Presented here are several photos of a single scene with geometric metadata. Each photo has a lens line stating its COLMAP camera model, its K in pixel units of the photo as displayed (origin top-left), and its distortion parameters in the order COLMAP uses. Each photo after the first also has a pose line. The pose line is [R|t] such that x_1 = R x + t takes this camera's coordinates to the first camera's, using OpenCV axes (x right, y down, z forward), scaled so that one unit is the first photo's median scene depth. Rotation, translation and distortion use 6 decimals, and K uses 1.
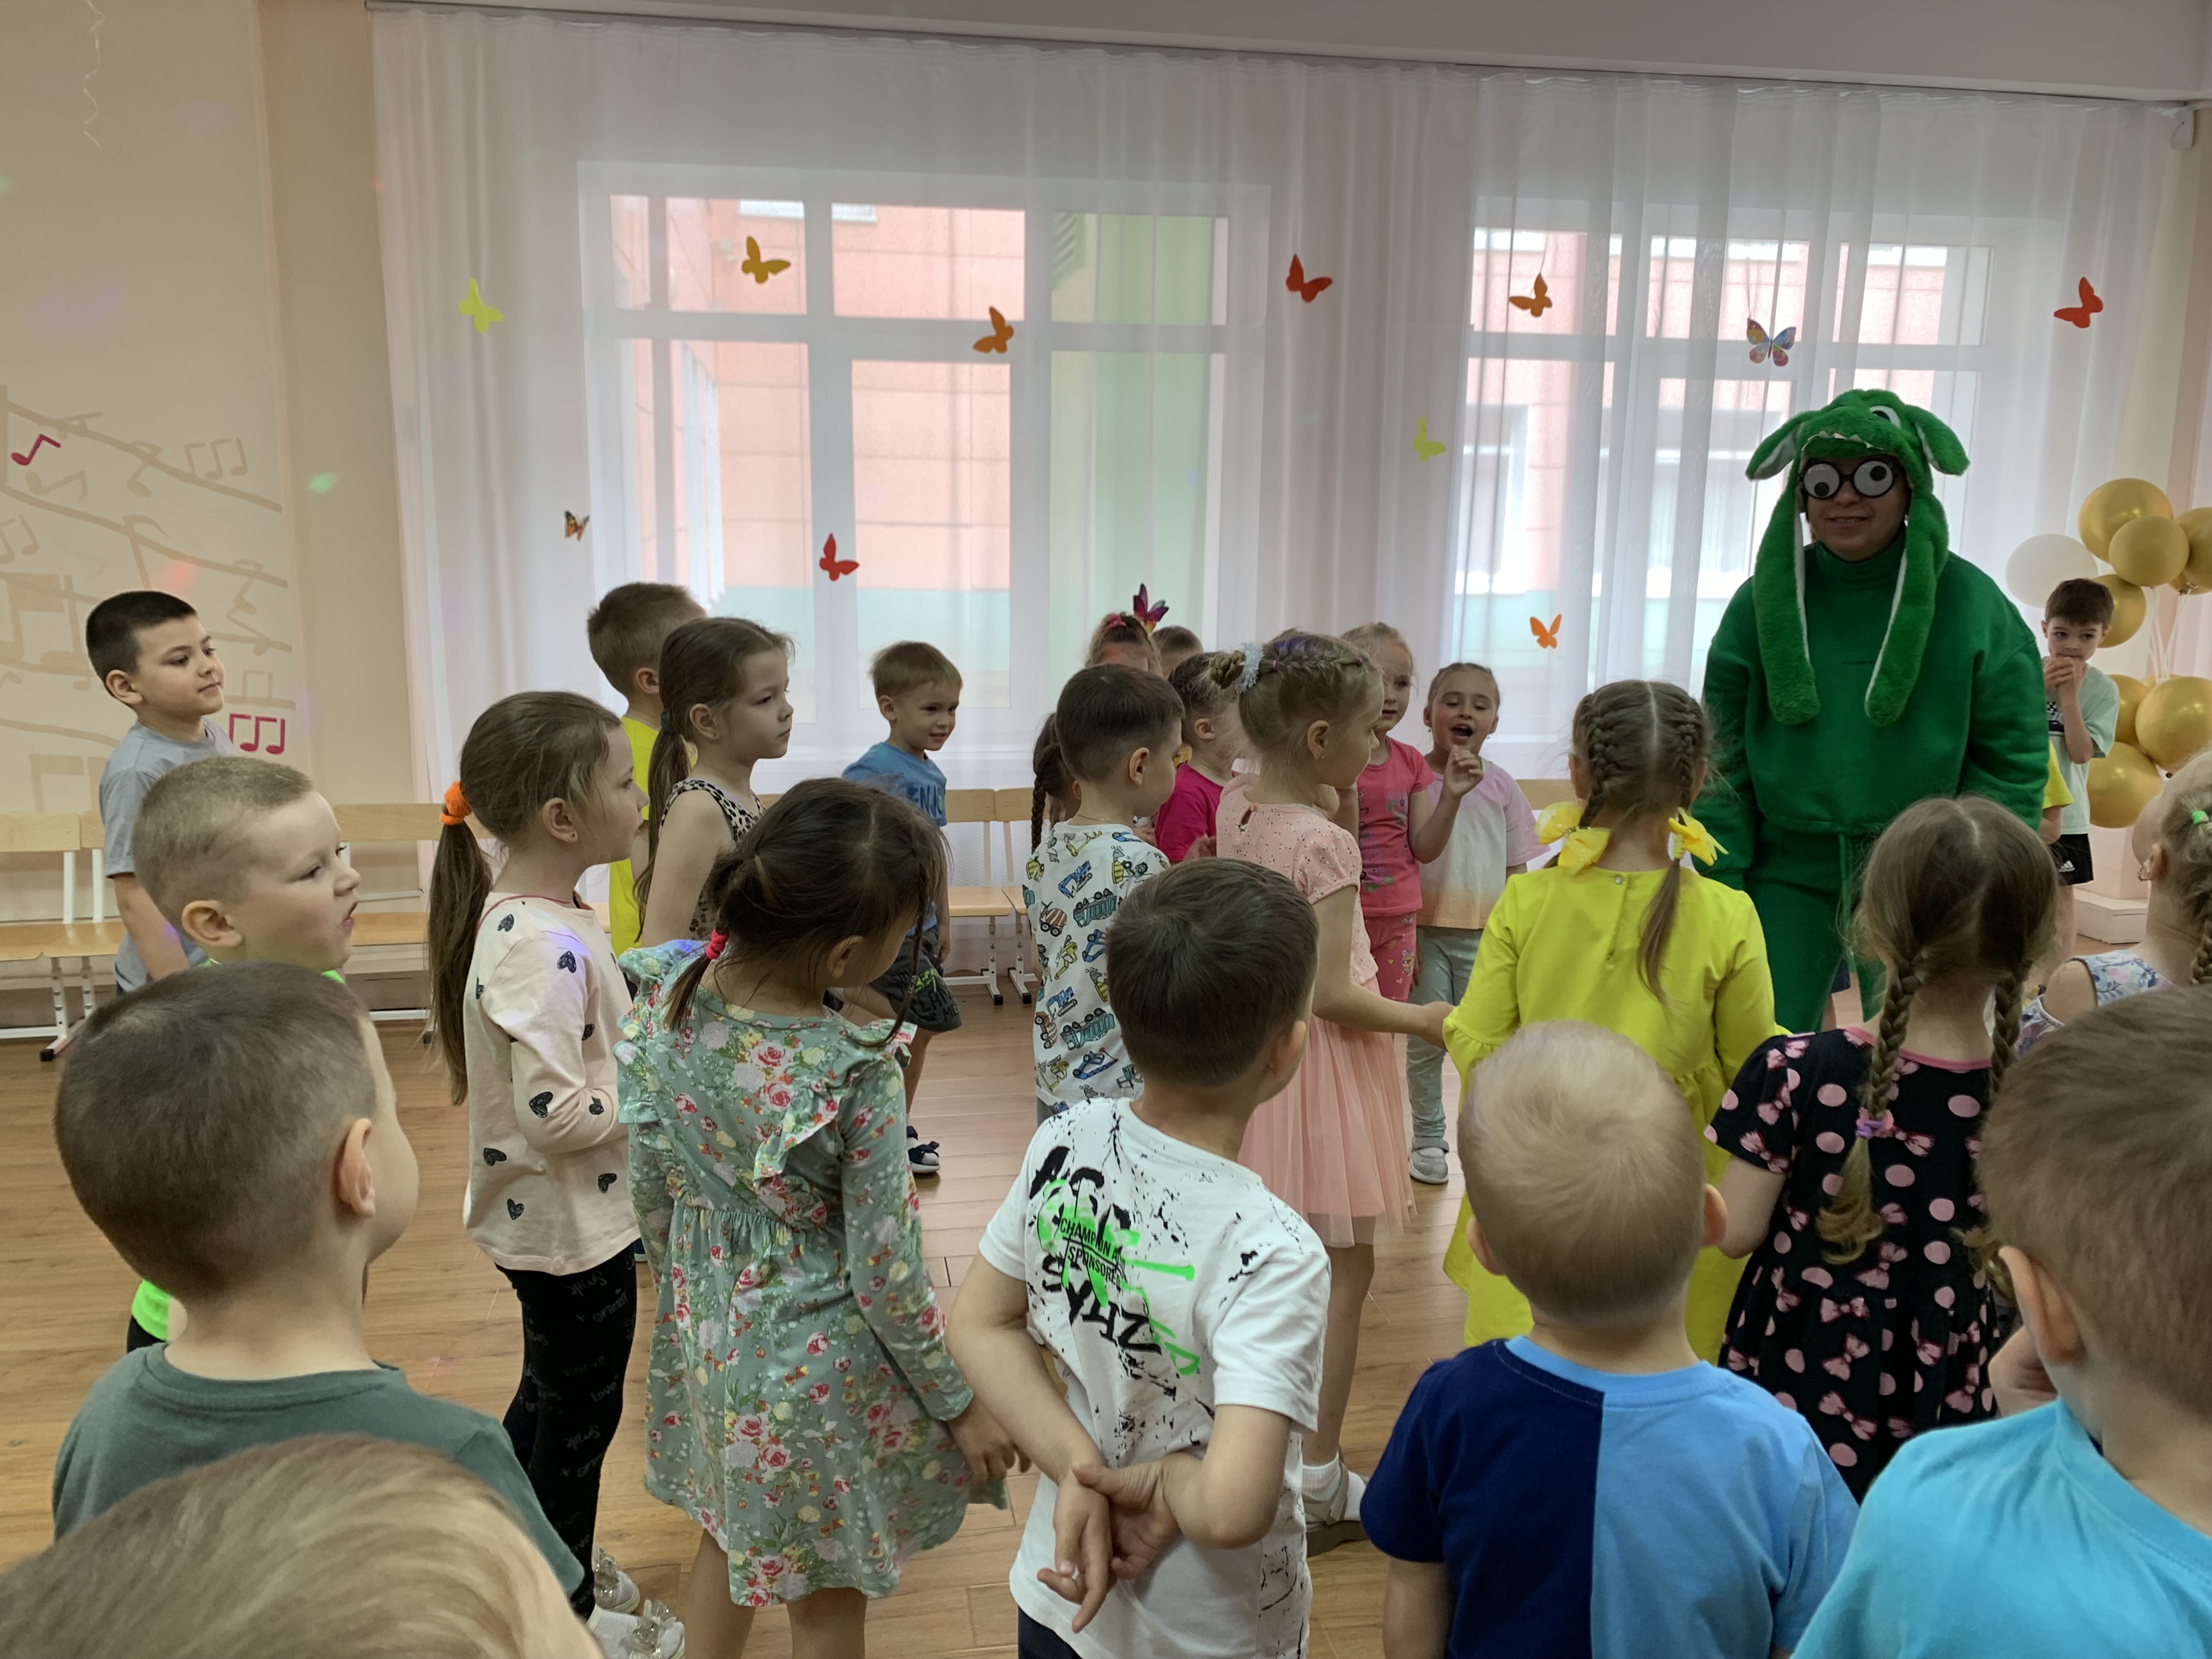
lens RADIAL K [[1702.1, 0, 1094.3], [0, 1702.1, 798.7], [0, 0, 1]] dist [0.023583, -0.016764]
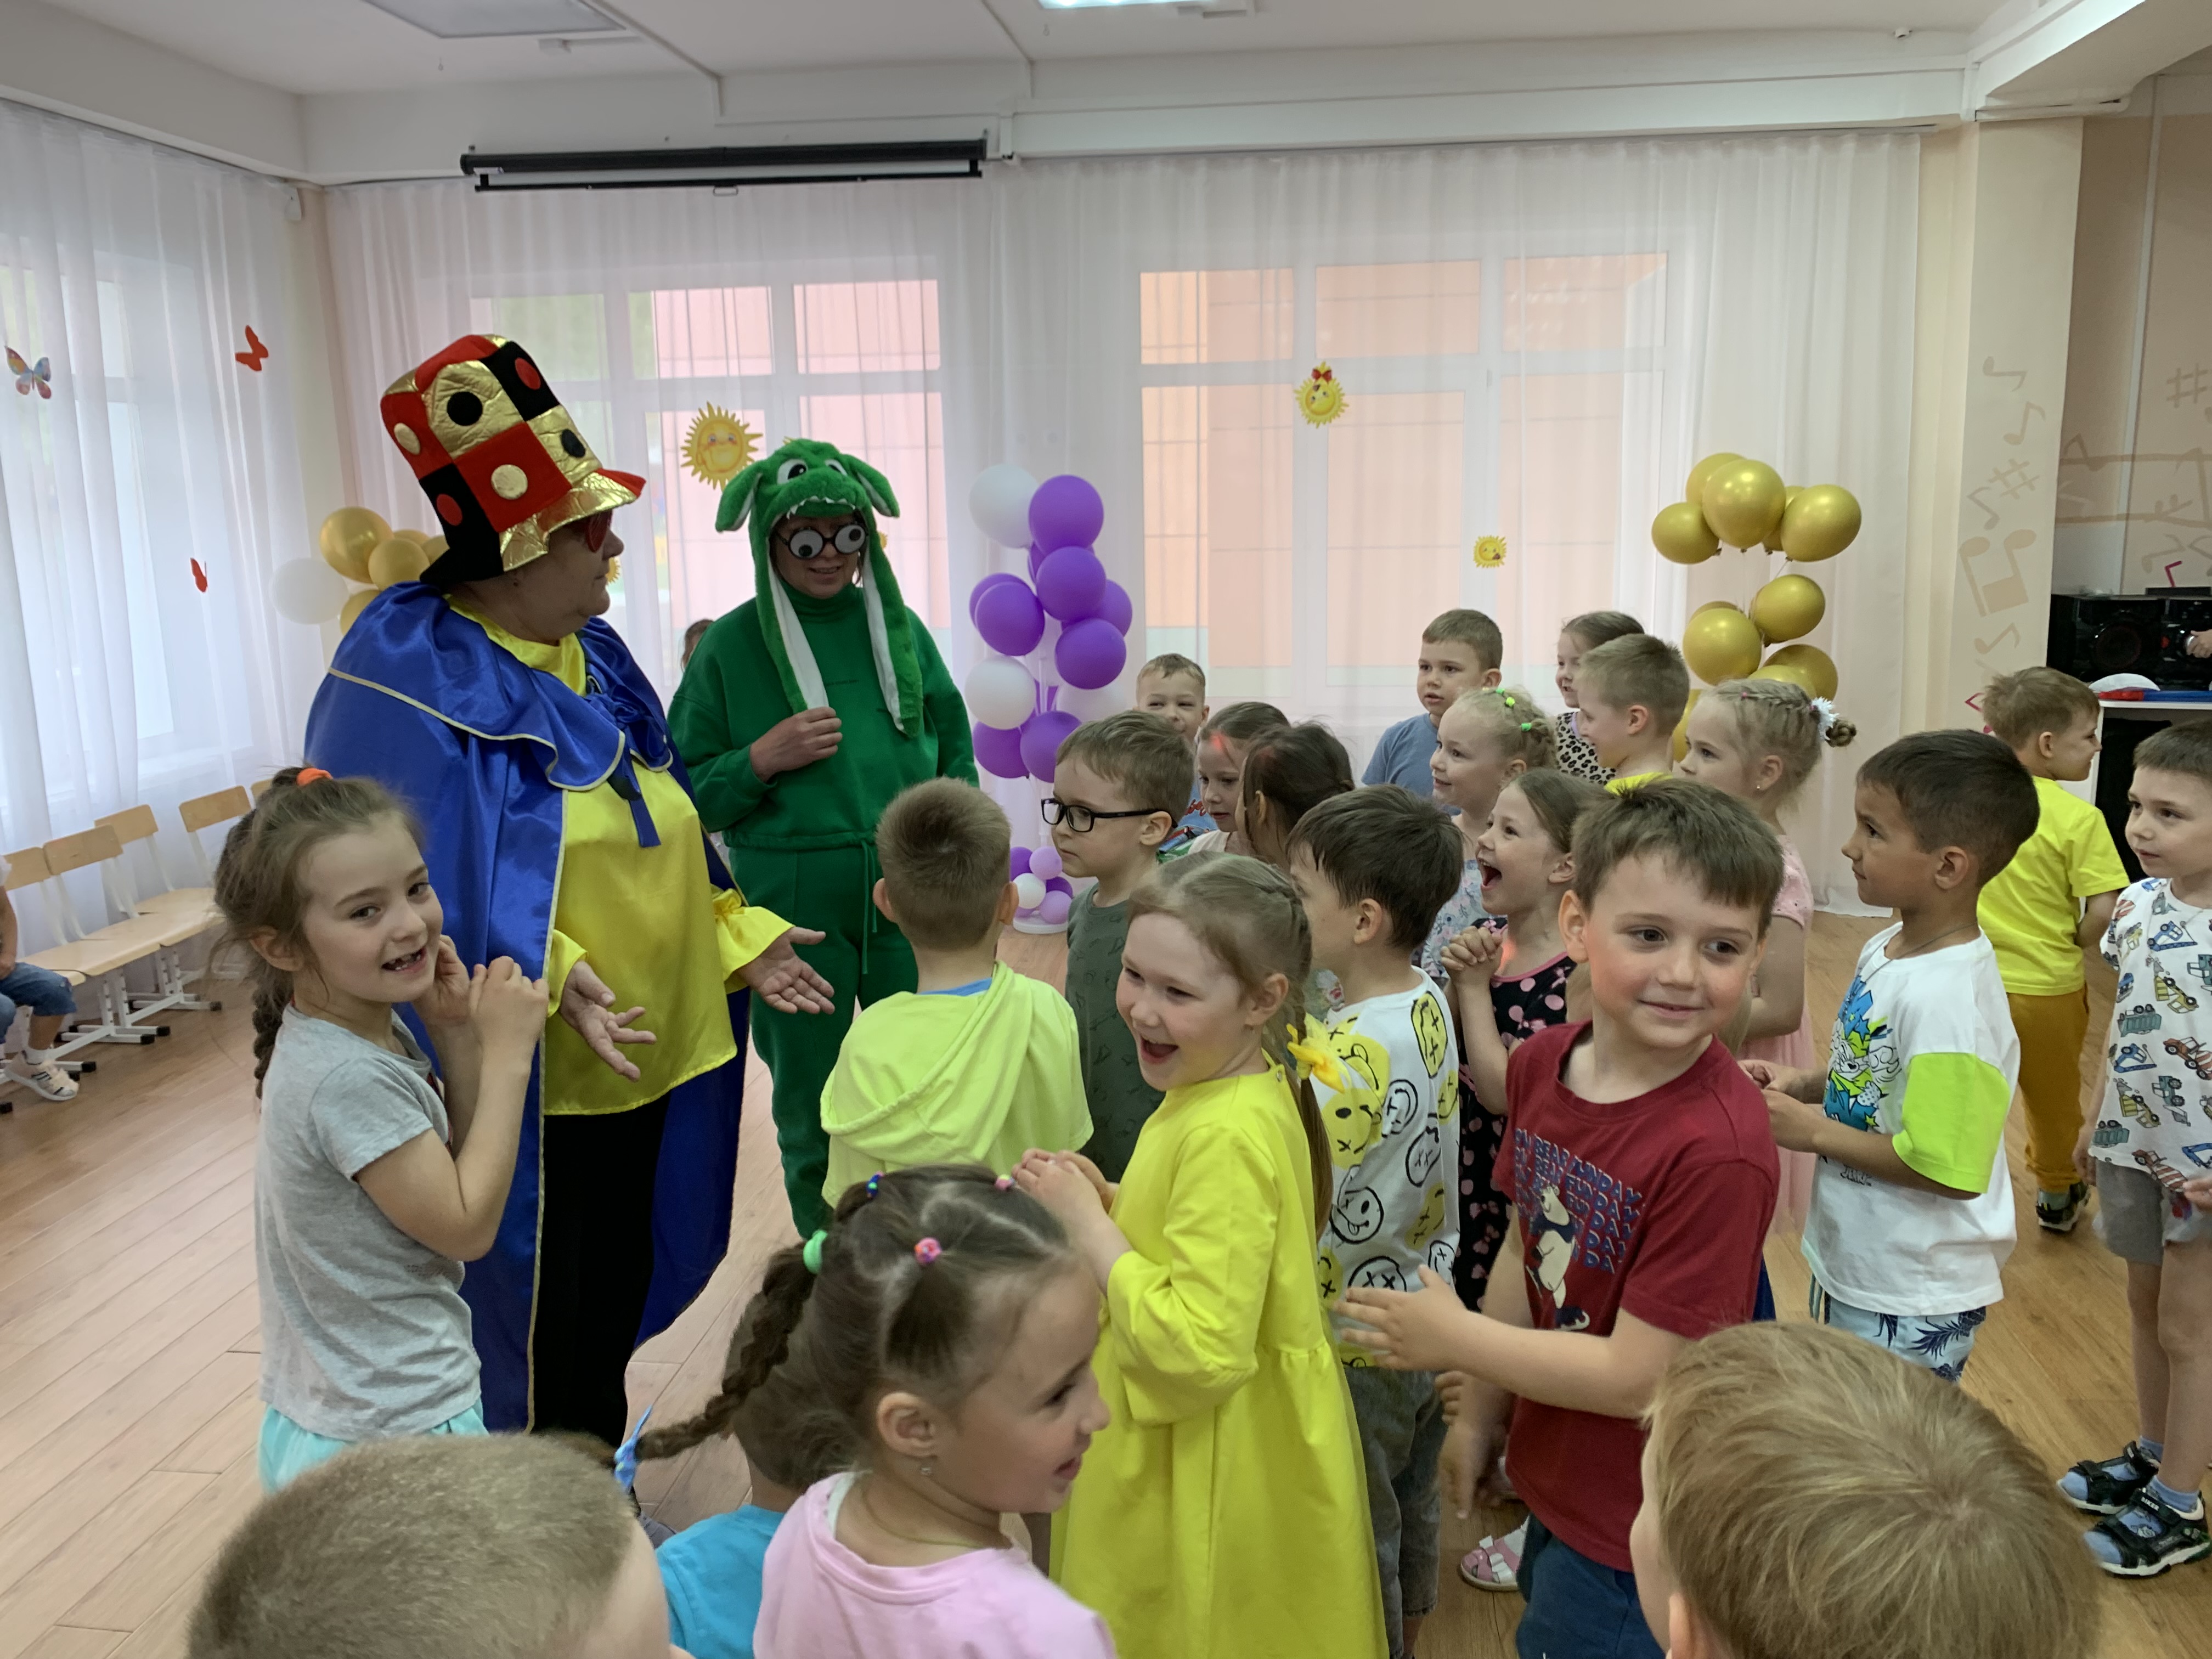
lens RADIAL K [[1702.1, 0, 1101.7], [0, 1702.1, 773.4], [0, 0, 1]] dist [0.023583, -0.016764]
pose [[0.302872, -0.176577, 0.936530, -0.355301], [0.194750, 0.973417, 0.120549, -0.053484], [-0.932921, 0.145879, 0.329209, 0.179822]]
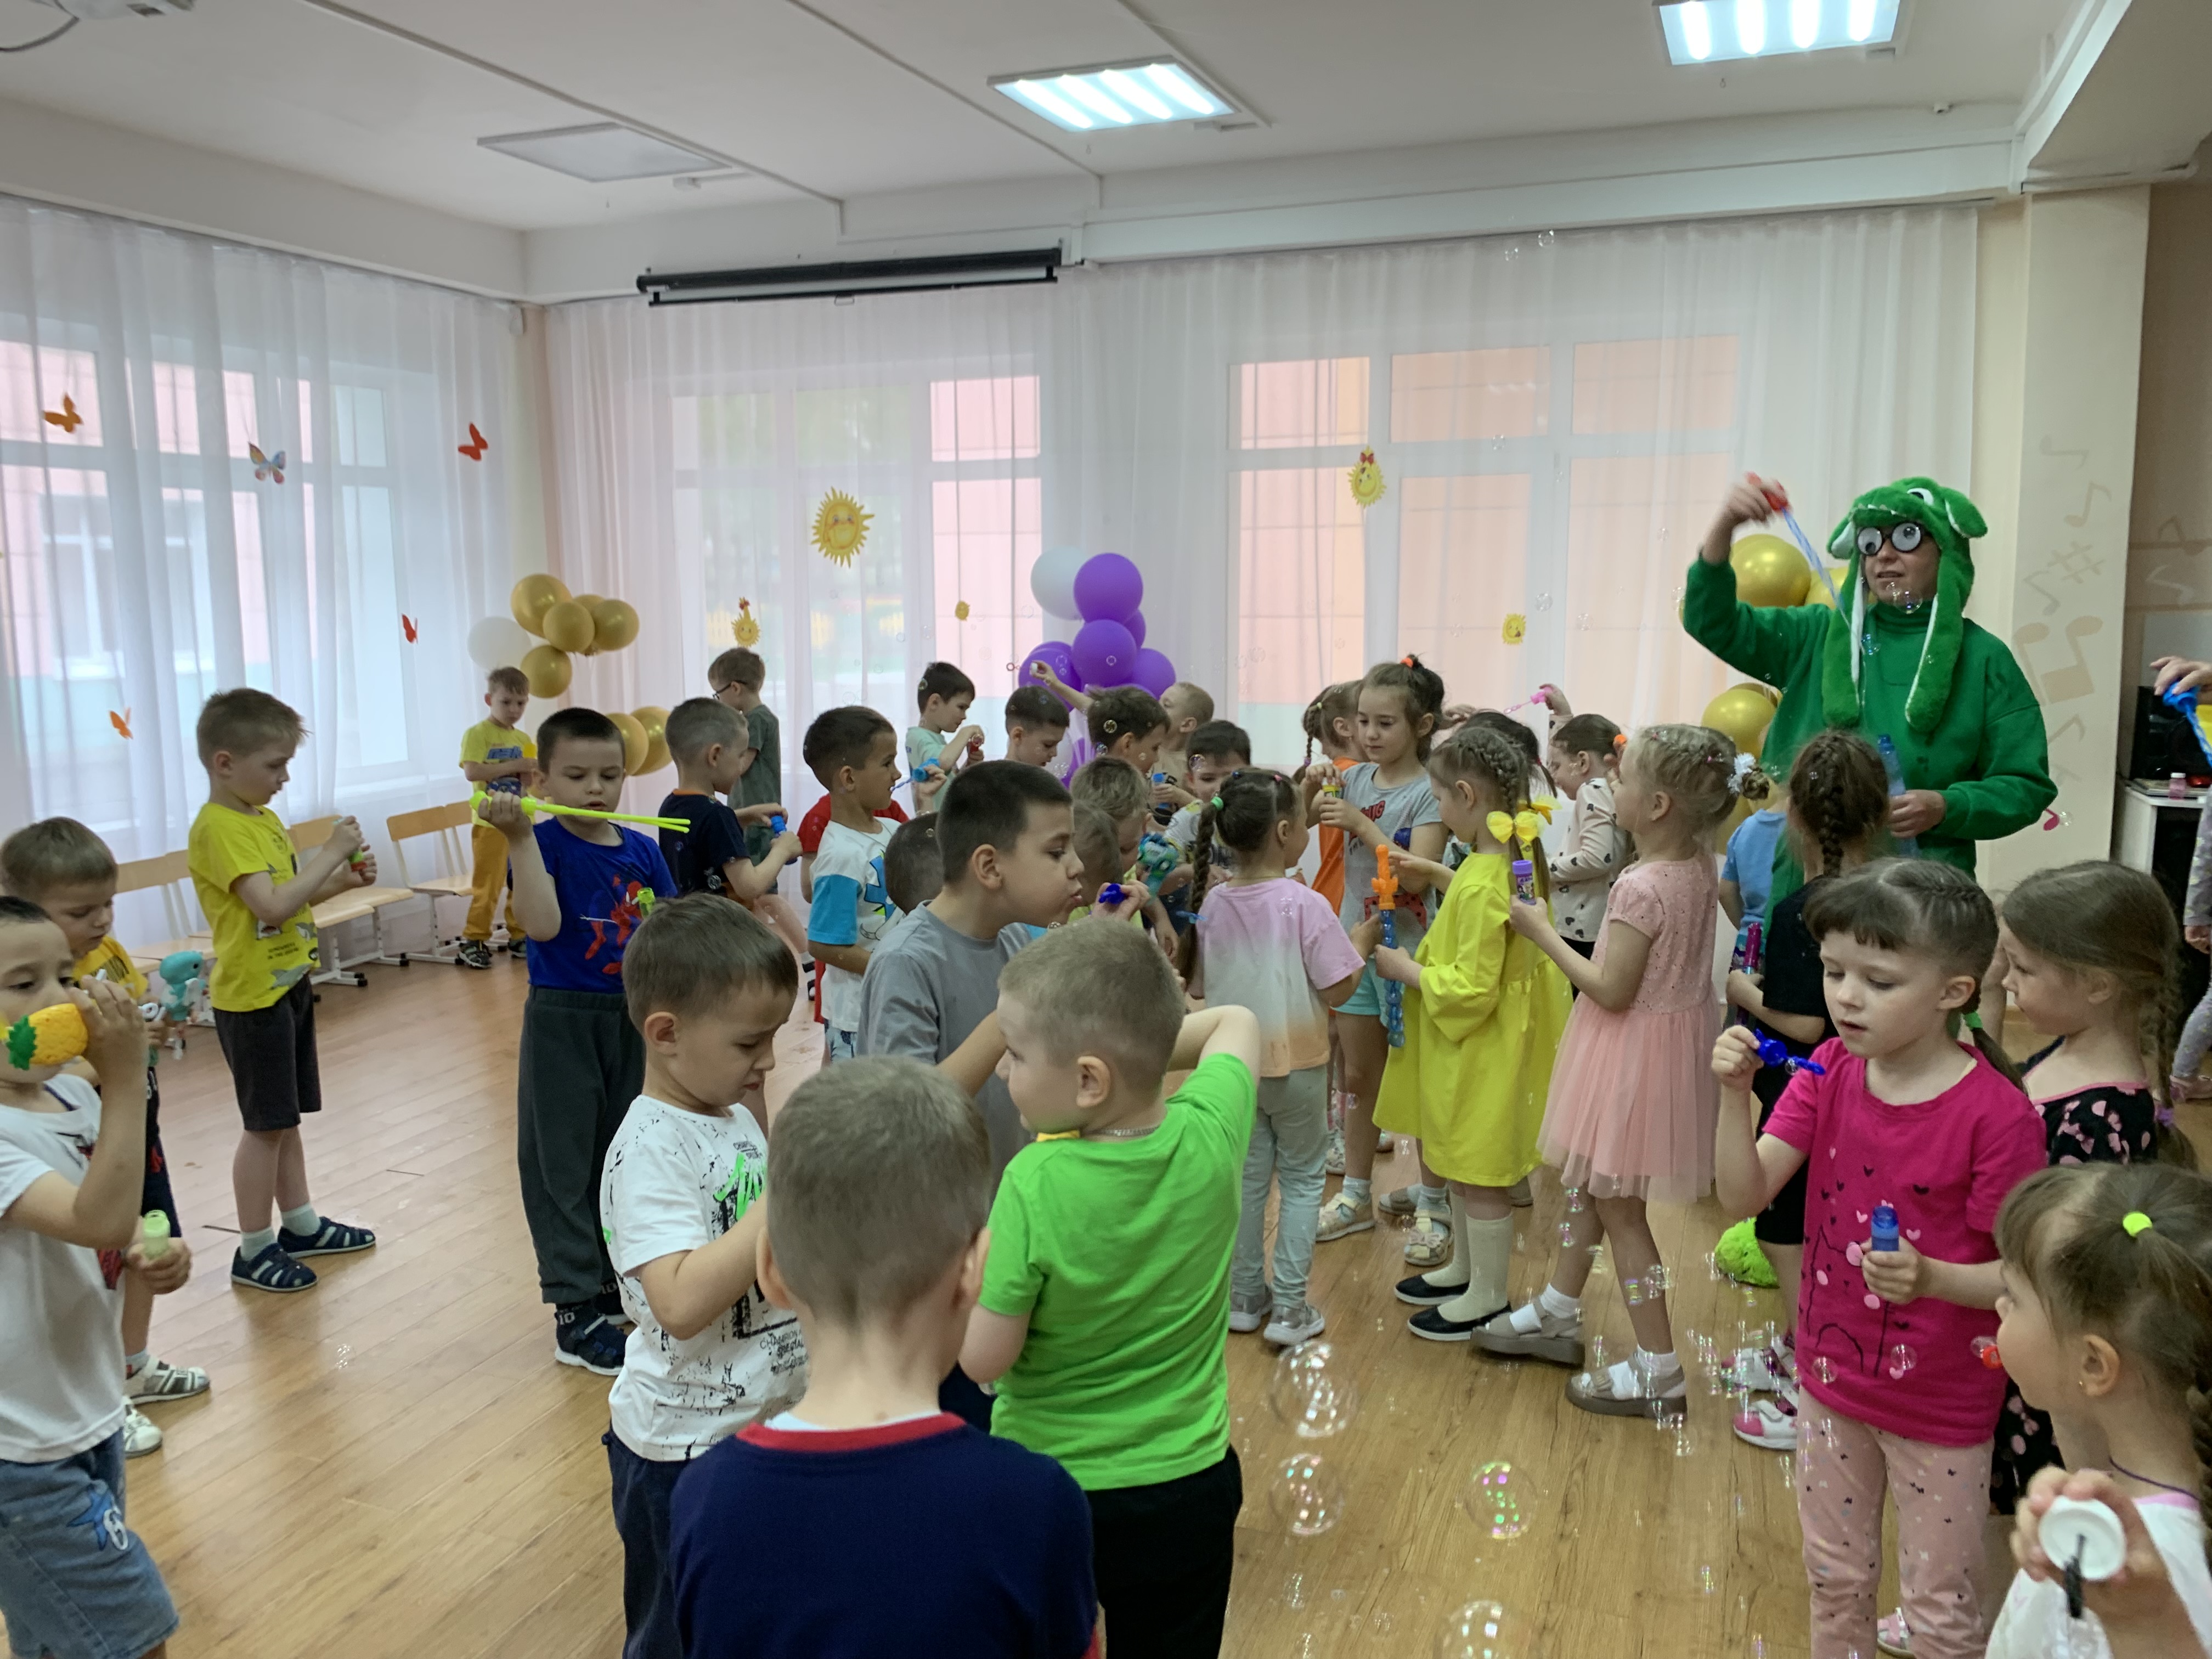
lens RADIAL K [[1702.1, 0, 1091.4], [0, 1702.1, 796.8], [0, 0, 1]] dist [0.023583, -0.016764]
pose [[0.529685, -0.126694, 0.838679, -0.325623], [0.168400, 0.984806, 0.042412, 0.003175], [-0.831309, 0.118769, 0.542972, -0.078833]]
